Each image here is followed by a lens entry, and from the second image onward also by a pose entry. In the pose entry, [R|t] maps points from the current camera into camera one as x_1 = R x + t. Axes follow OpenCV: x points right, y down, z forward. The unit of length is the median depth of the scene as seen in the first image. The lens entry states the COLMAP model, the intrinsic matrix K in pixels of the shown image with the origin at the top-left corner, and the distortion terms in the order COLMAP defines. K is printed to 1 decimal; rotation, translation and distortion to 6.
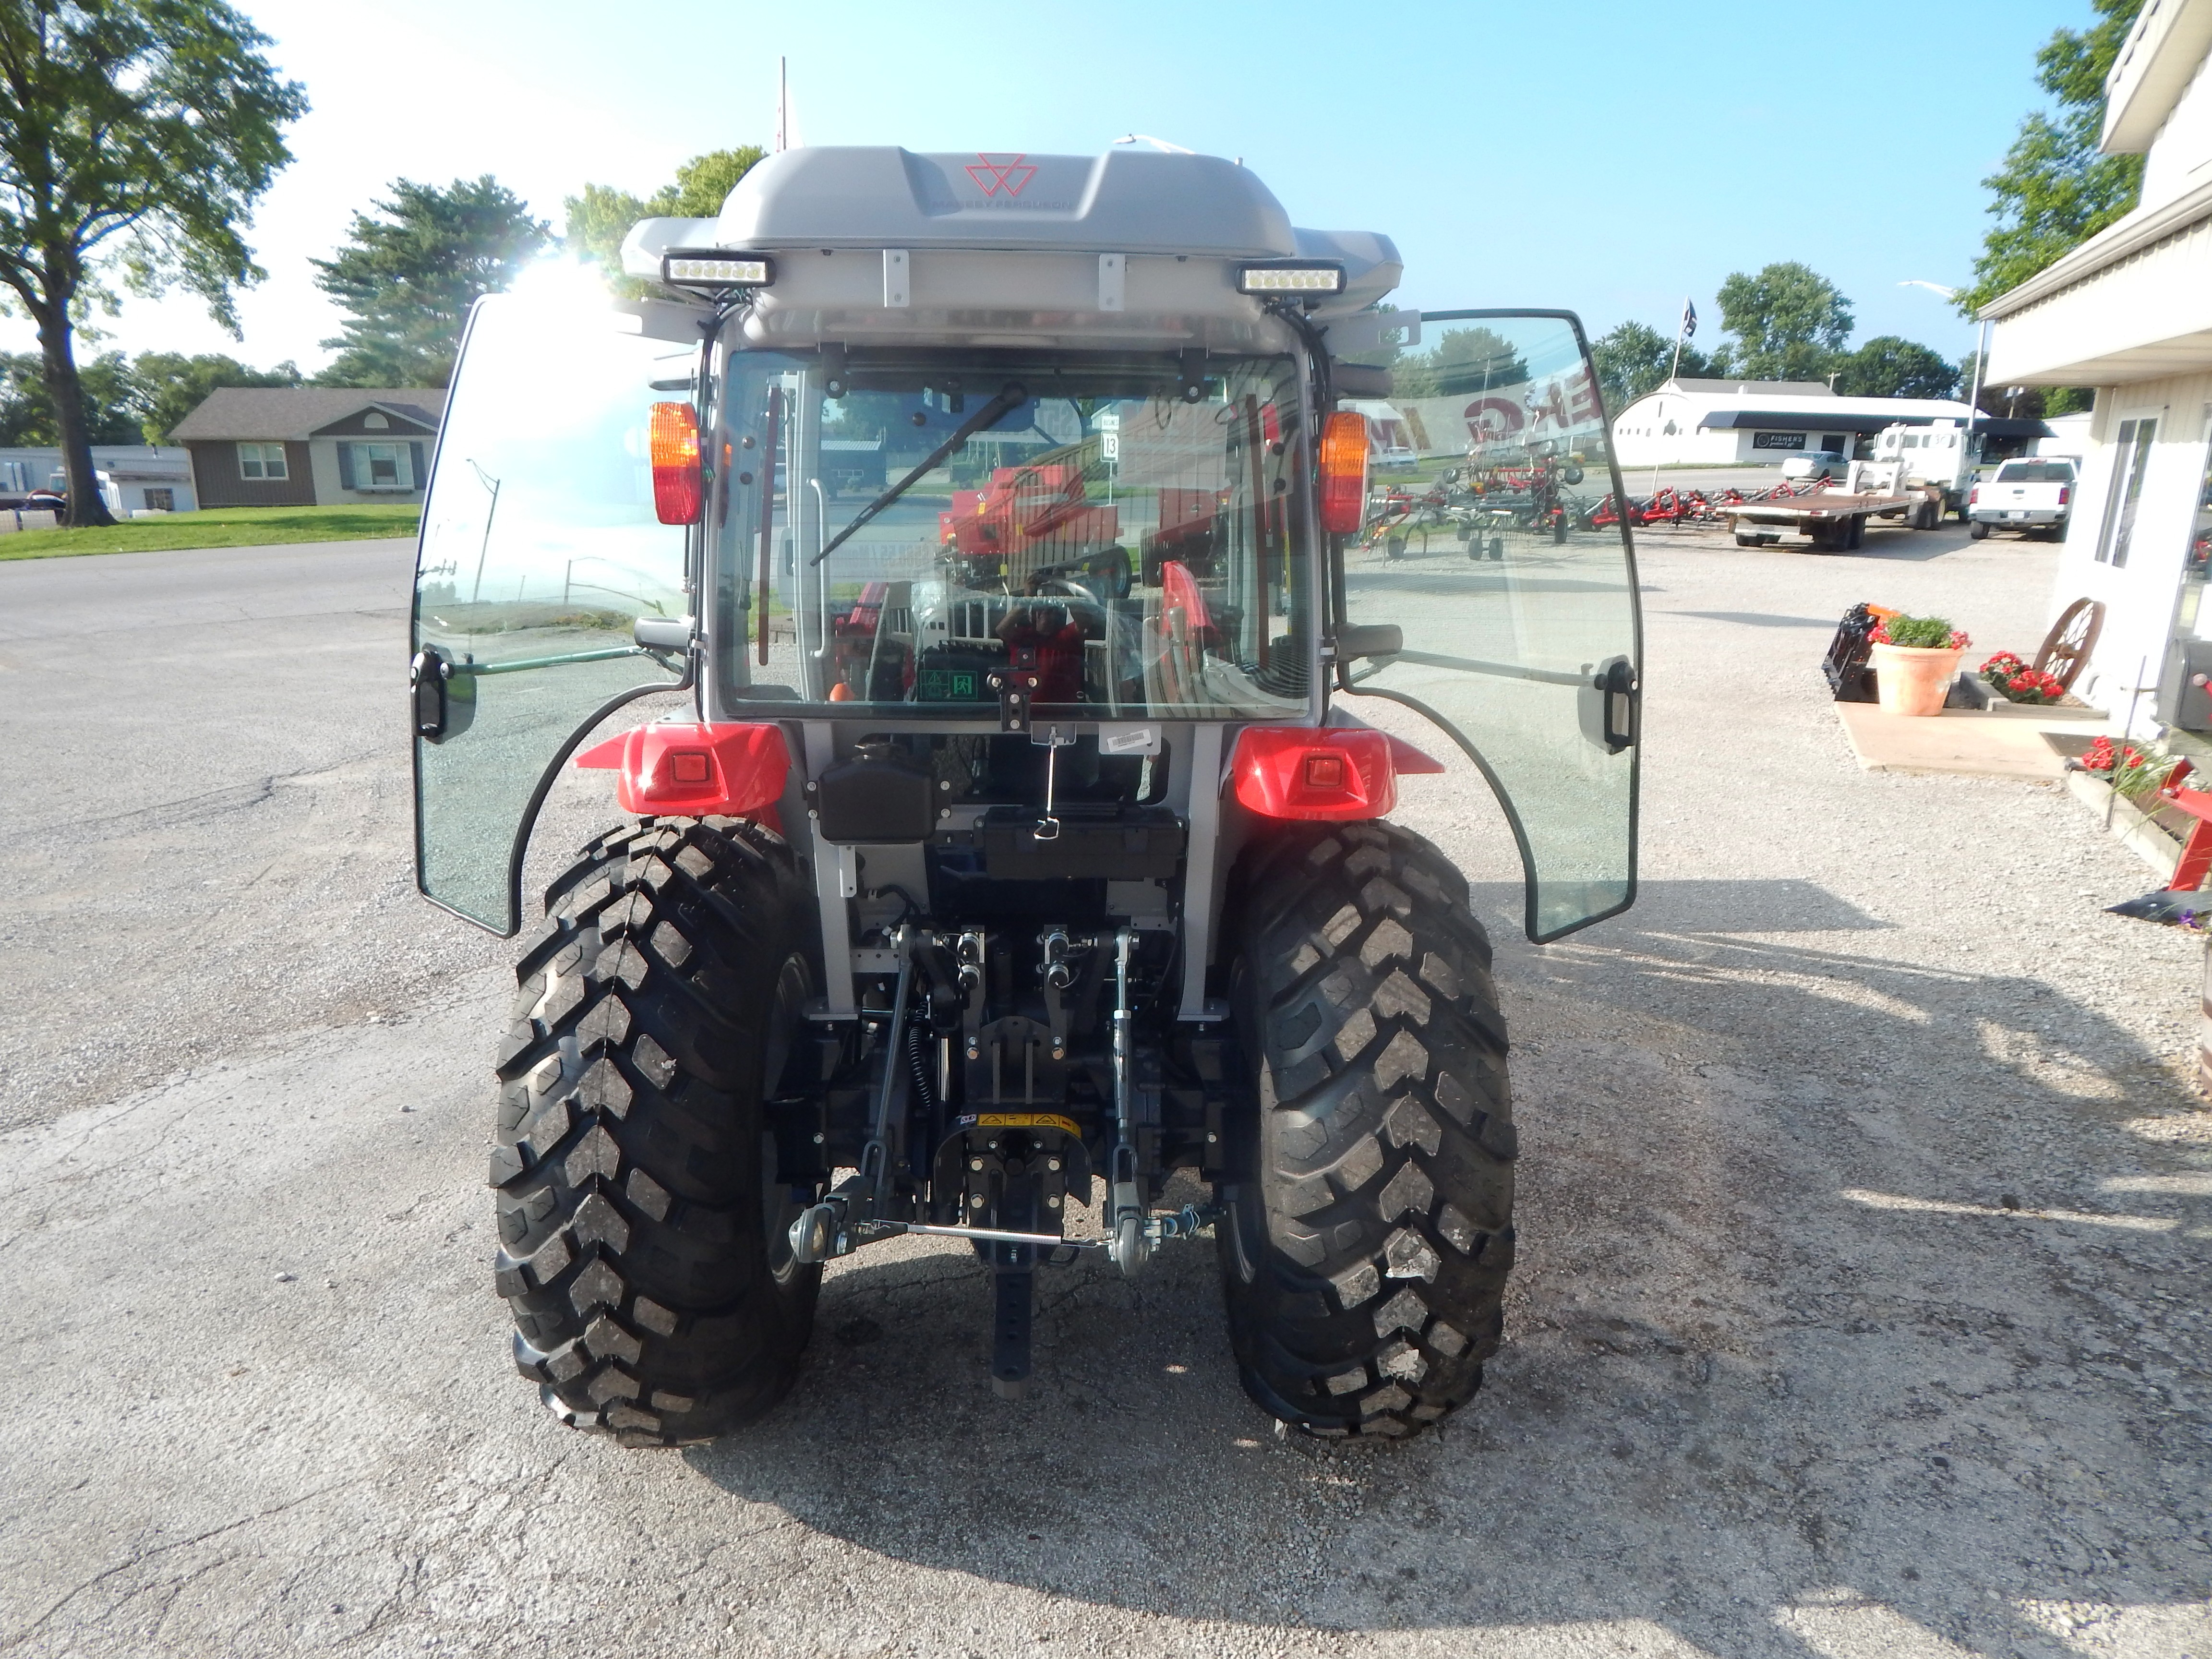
lens RADIAL K [[1447.1, 0, 1113.5], [0, 1447.1, 824.5], [0, 0, 1]] dist [-0.008284, 0.005747]
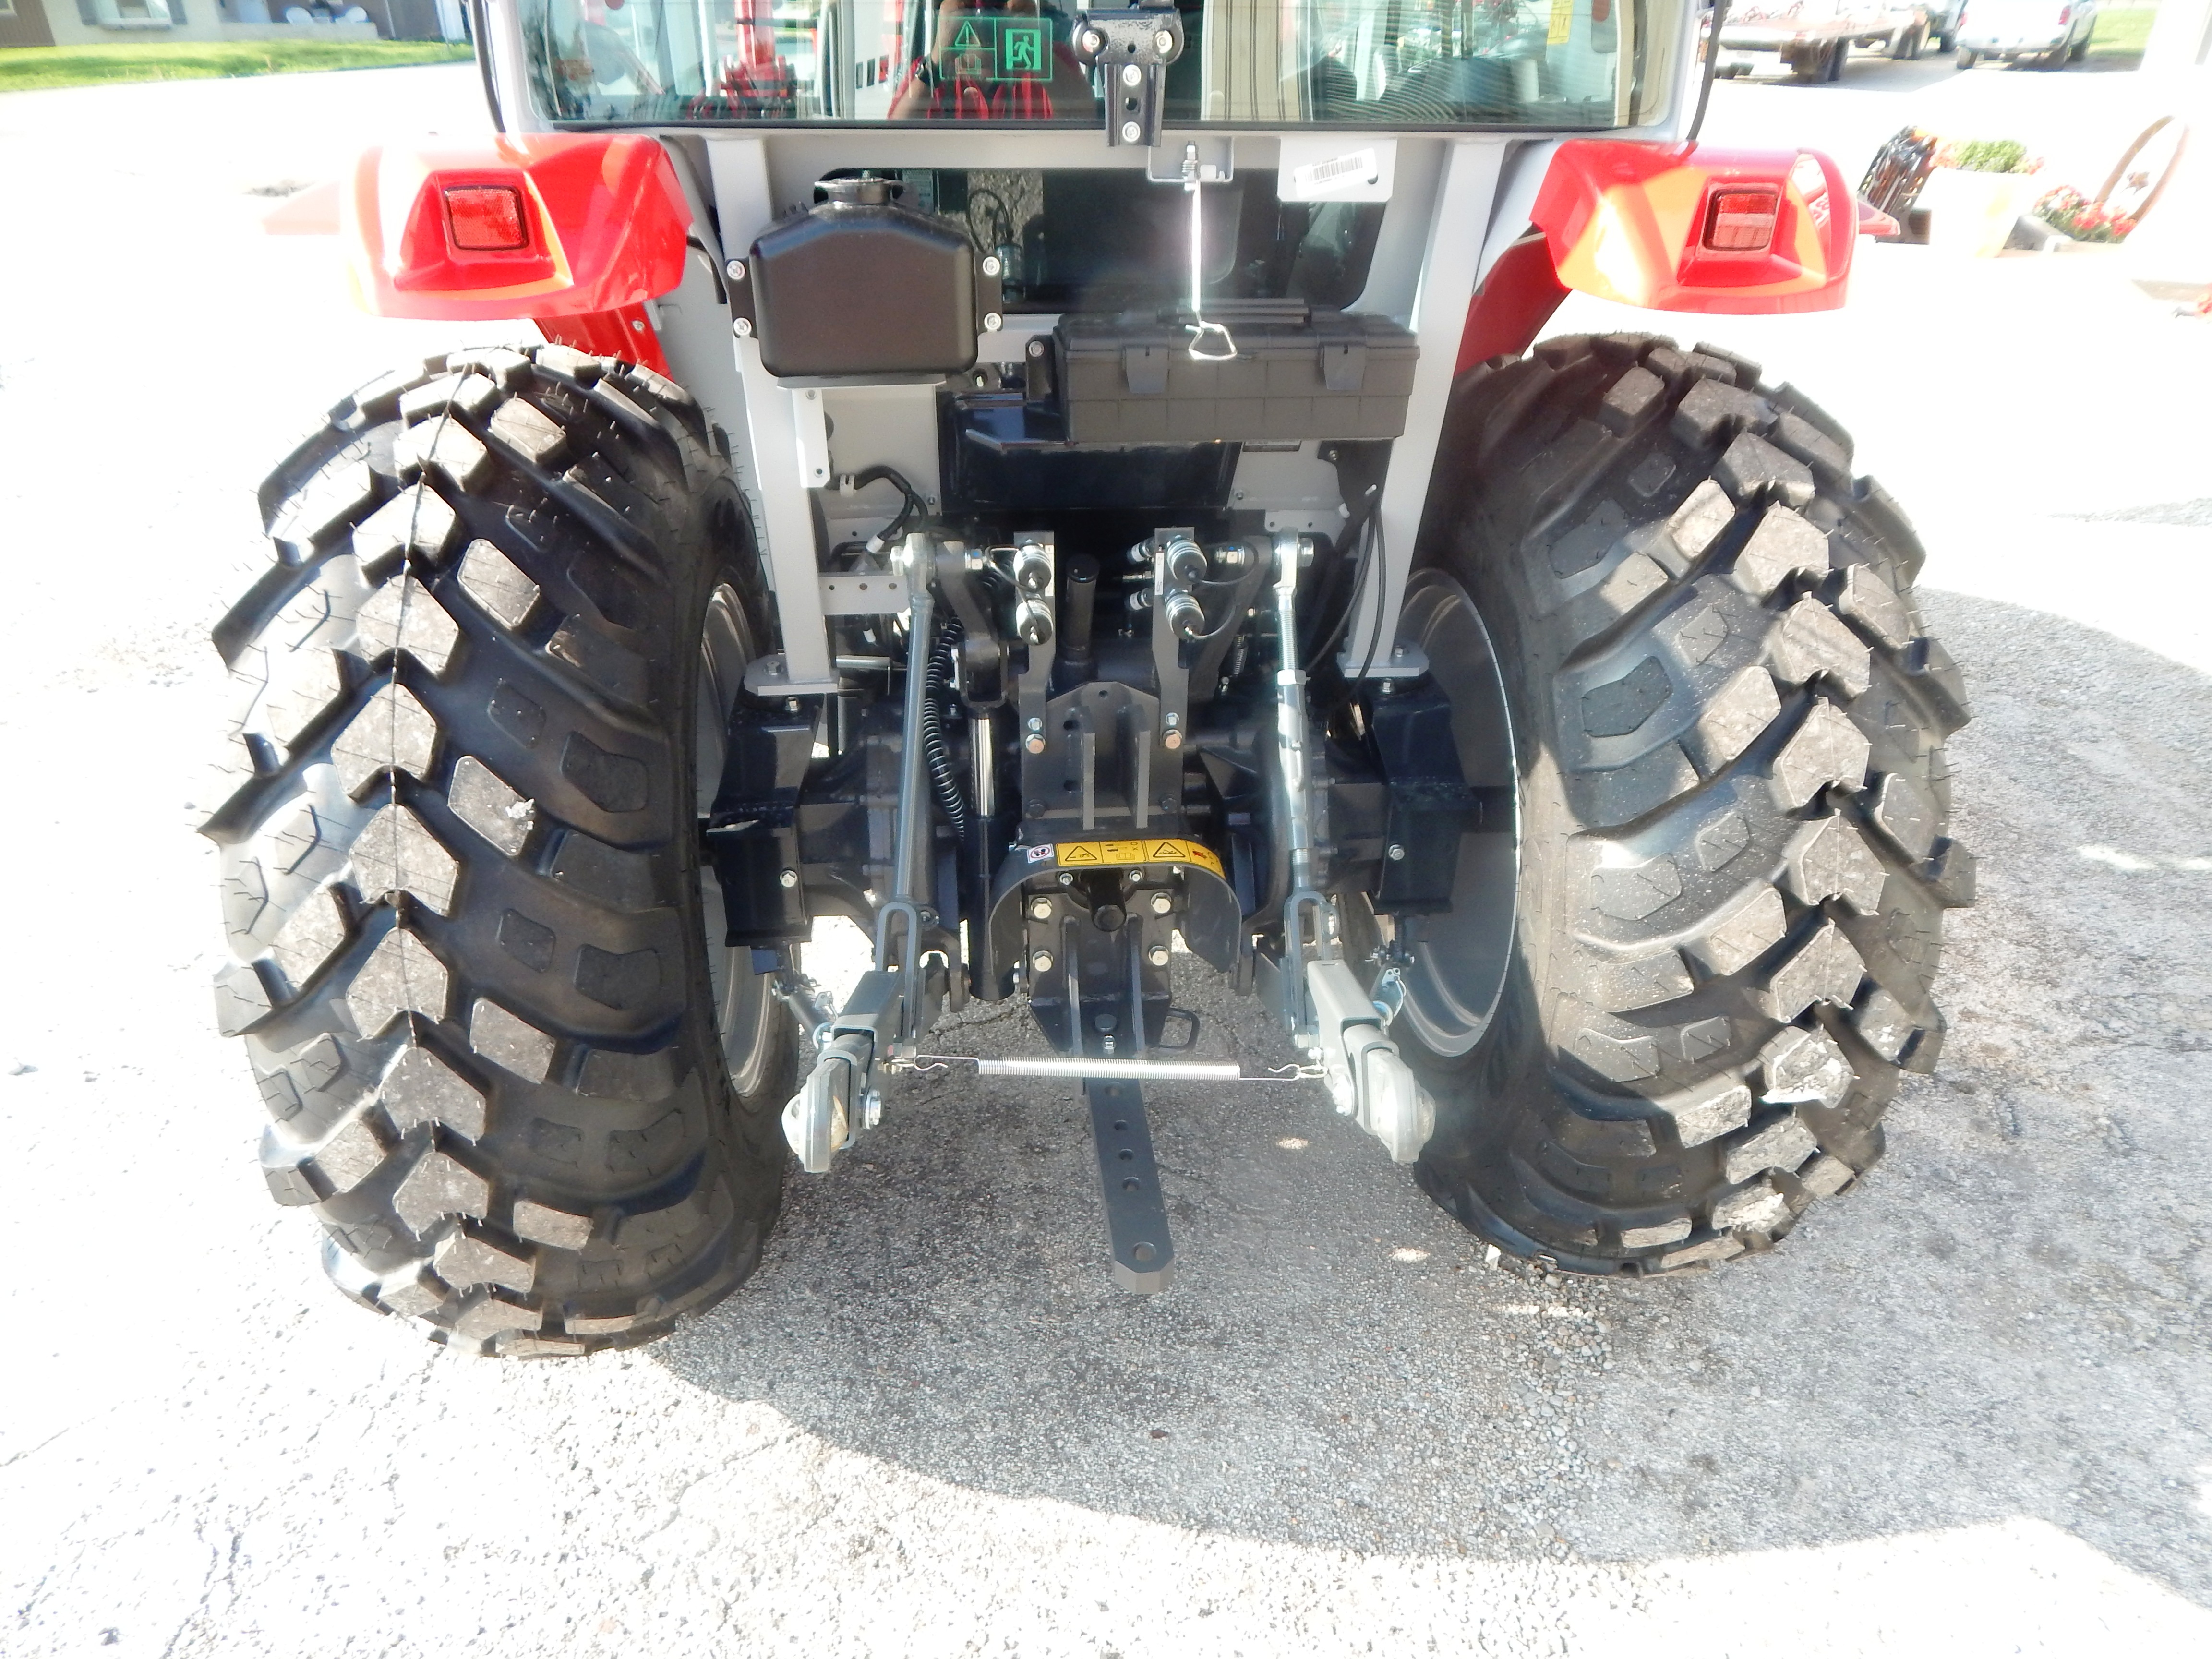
lens RADIAL K [[1447.1, 0, 1113.4], [0, 1447.1, 823.9], [0, 0, 1]] dist [-0.008284, 0.005747]
pose [[0.997467, -0.036657, 0.060955, -0.077071], [0.018645, 0.961755, 0.273274, 0.017675], [-0.068642, -0.271446, 0.960003, 0.299568]]
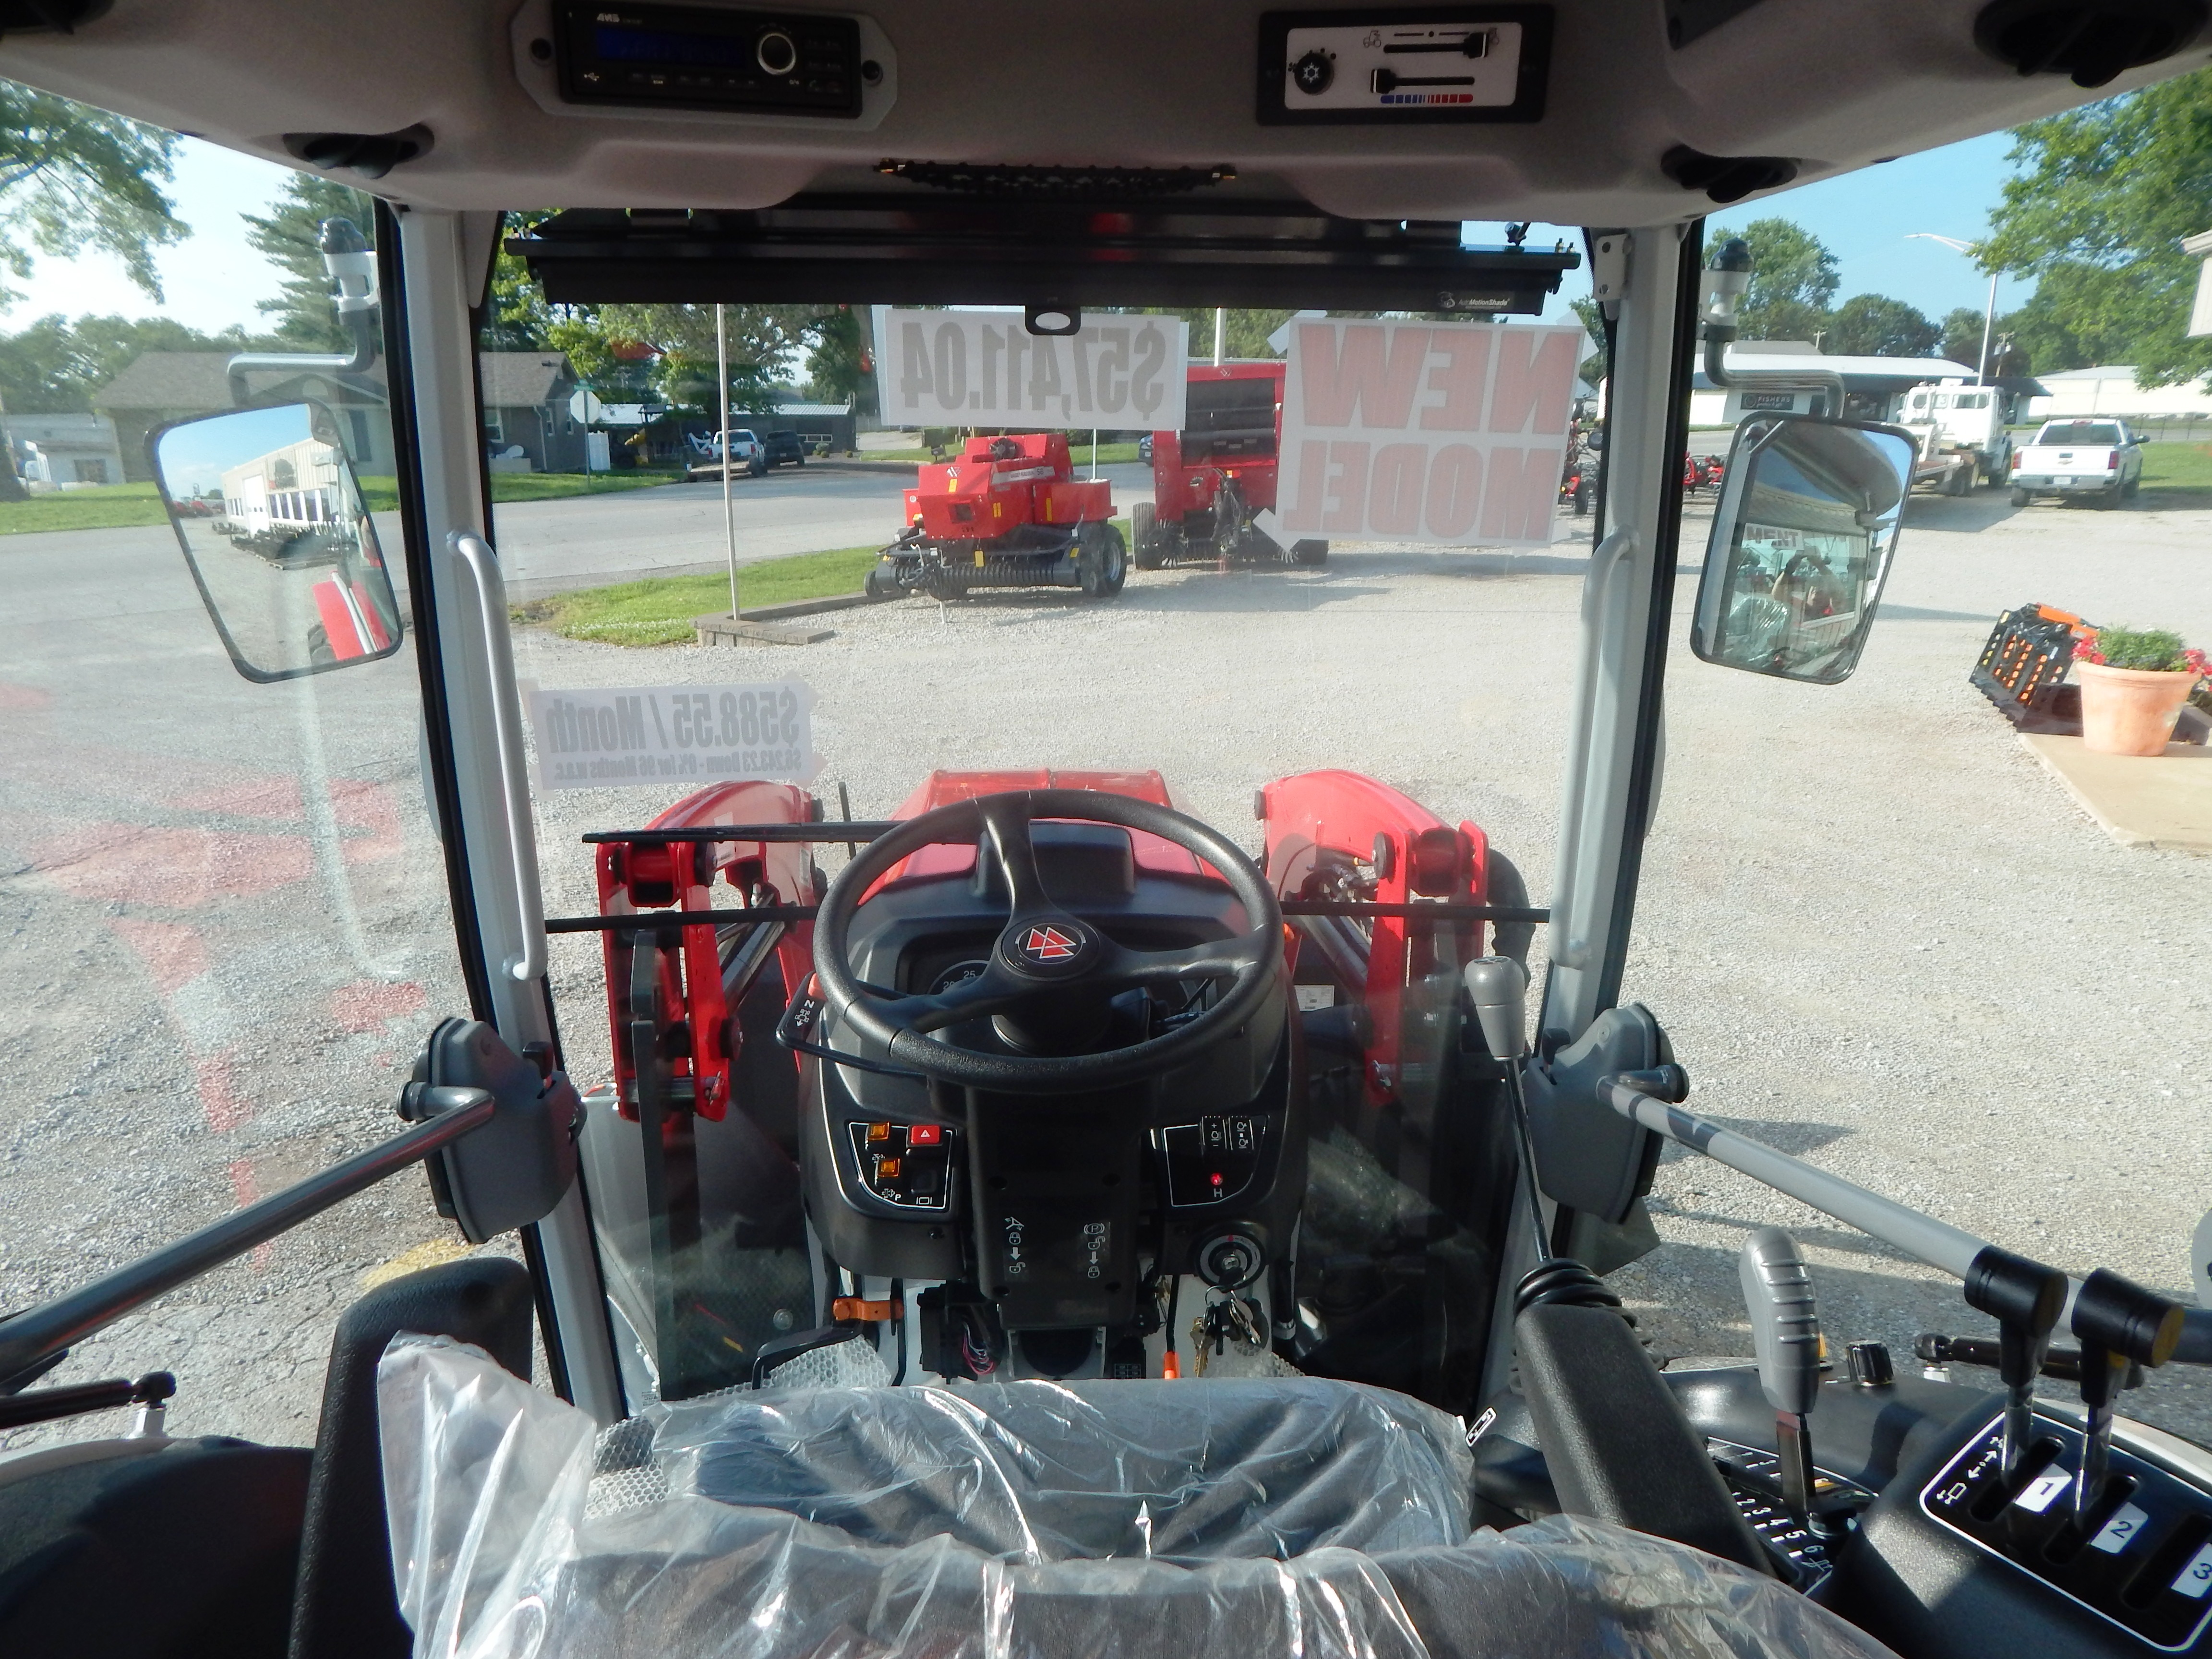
lens RADIAL K [[1447.1, 0, 1113.4], [0, 1447.1, 822.9], [0, 0, 1]] dist [-0.008284, 0.005747]
pose [[0.999843, -0.008965, 0.015285, -0.050236], [0.008610, 0.999697, 0.023077, -0.176888], [-0.015487, -0.022942, 0.999617, 0.624515]]
